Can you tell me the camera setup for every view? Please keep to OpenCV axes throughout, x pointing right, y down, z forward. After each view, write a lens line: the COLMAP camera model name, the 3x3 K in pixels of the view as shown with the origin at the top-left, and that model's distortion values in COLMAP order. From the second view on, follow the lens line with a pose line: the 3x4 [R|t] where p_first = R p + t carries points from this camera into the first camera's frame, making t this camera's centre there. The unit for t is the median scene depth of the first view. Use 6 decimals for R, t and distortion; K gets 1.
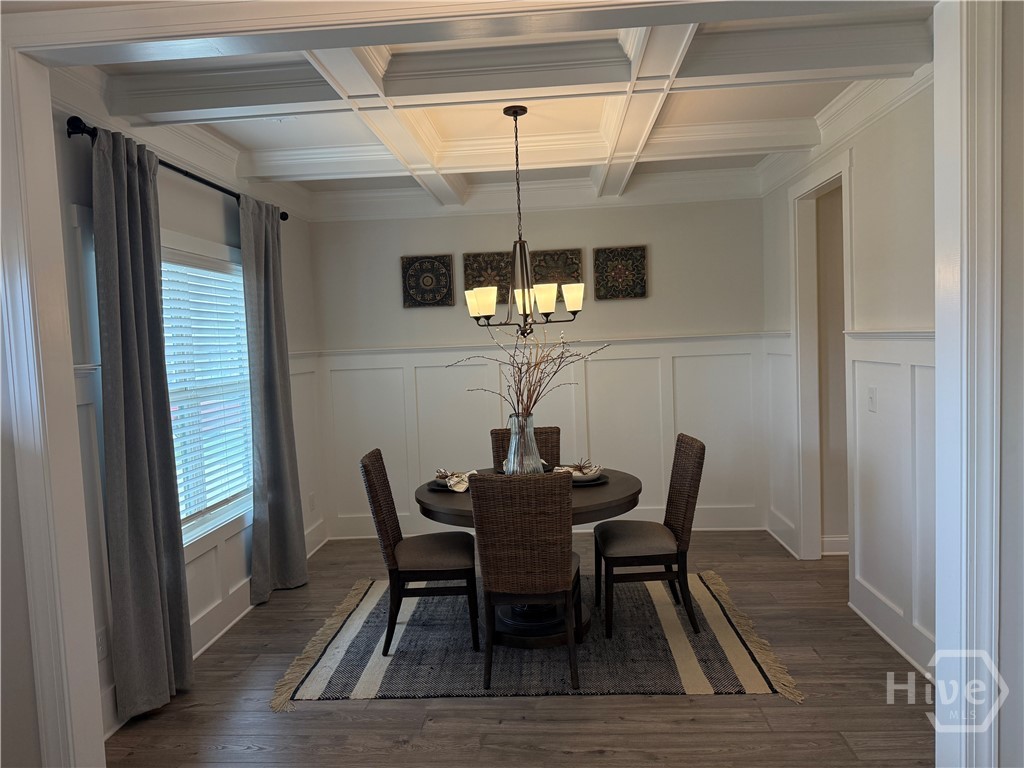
lens RADIAL K [[718.1, 0, 512.0], [0, 718.1, 384.0], [0, 0, 1]] dist [0.153923, -0.234578]
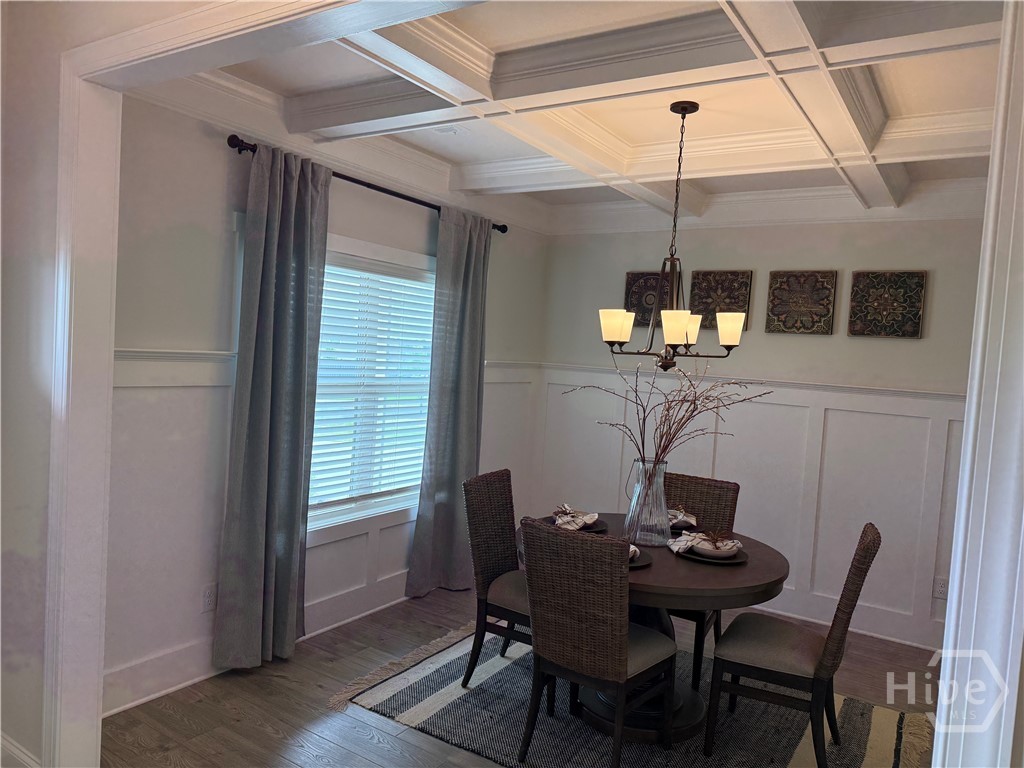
lens RADIAL K [[719.1, 0, 530.7], [0, 719.1, 383.3], [0, 0, 1]] dist [0.156649, -0.289645]
pose [[0.870060, 0.120265, -0.478050, 0.275153], [-0.129708, 0.991462, 0.013356, -0.039071], [0.475575, 0.050386, 0.878231, 0.165204]]
